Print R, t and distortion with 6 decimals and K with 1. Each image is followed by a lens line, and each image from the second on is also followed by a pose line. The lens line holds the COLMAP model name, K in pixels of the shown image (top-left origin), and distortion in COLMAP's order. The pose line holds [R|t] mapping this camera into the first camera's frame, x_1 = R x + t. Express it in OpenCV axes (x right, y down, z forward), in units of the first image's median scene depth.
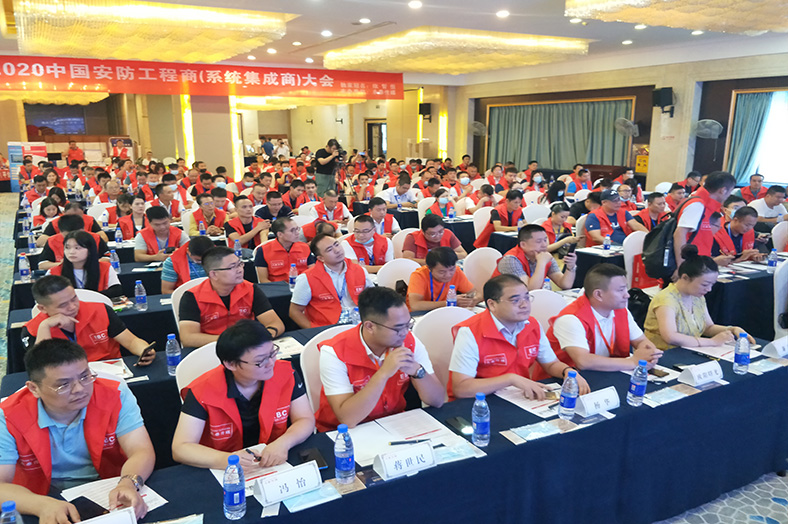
lens RADIAL K [[576.6, 0, 386.5], [0, 576.6, 259.7], [0, 0, 1]] dist [-0.013794, 0.002282]
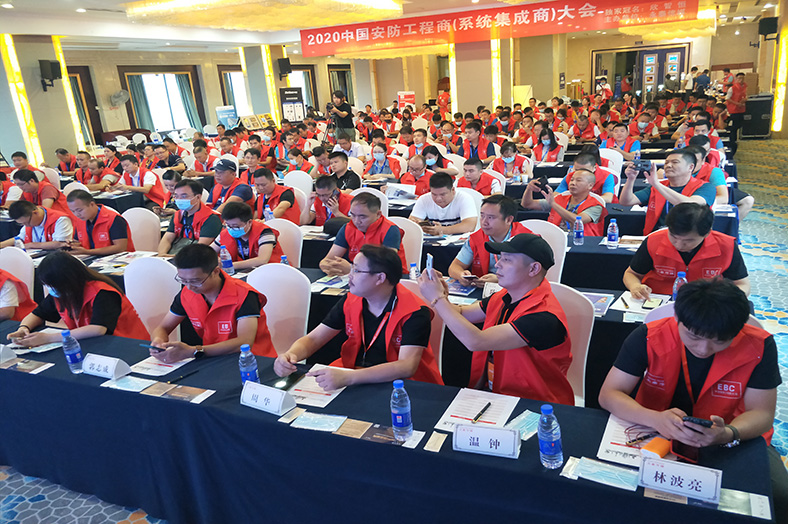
lens RADIAL K [[576.6, 0, 392.5], [0, 576.6, 261.5], [0, 0, 1]] dist [-0.013794, 0.002282]
pose [[0.673759, 0.172487, -0.718538, 0.429989], [-0.092167, 0.984398, 0.149884, -0.047042], [0.733181, -0.034760, 0.679145, 0.211192]]
